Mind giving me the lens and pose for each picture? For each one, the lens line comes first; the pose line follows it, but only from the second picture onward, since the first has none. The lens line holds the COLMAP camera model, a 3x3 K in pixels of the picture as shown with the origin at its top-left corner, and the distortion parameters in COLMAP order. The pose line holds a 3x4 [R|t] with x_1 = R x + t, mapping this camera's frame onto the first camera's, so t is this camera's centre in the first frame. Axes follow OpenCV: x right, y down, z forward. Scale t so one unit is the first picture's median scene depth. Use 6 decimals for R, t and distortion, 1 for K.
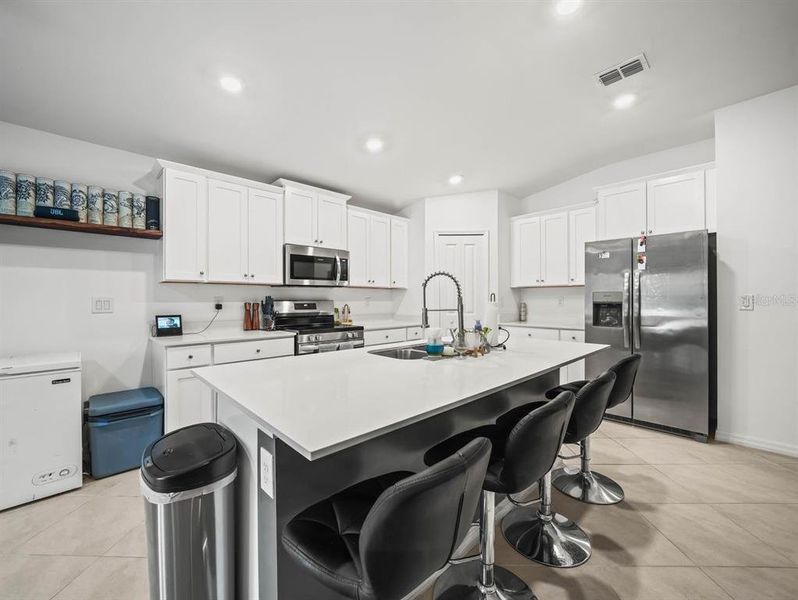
lens RADIAL K [[321.2, 0, 396.9], [0, 321.2, 301.9], [0, 0, 1]] dist [-0.017015, 0.001369]
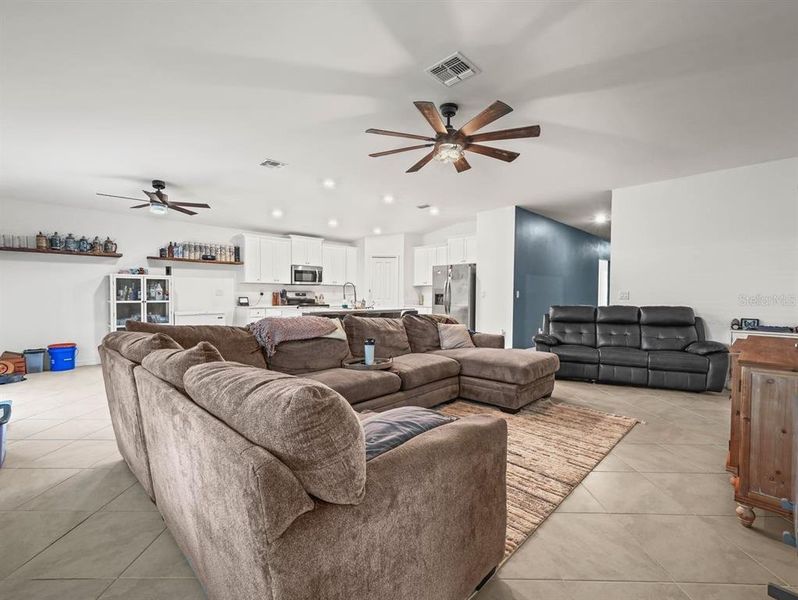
lens RADIAL K [[361.2, 0, 404.9], [0, 361.2, 303.8], [0, 0, 1]] dist [-0.000805, 0.000987]
pose [[0.998556, 0.008046, 0.053123, 0.319065], [-0.009171, 0.999738, 0.020973, 0.022798], [-0.052941, -0.021430, 0.998368, -1.670457]]
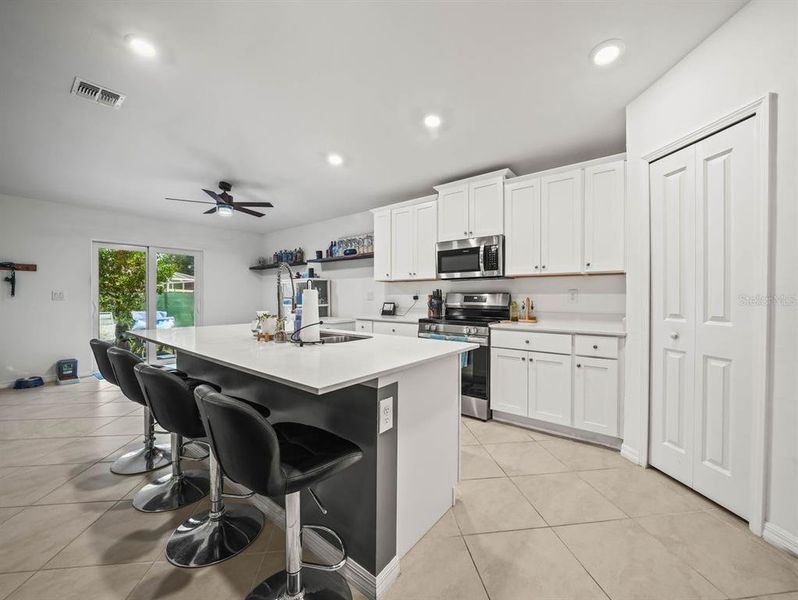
lens RADIAL K [[321.2, 0, 413.6], [0, 321.2, 300.3], [0, 0, 1]] dist [-0.017015, 0.001369]
pose [[0.161487, 0.023223, -0.986602, 0.885515], [0.001409, 0.999717, 0.023762, -0.006143], [0.986874, -0.005227, 0.161408, 0.845985]]
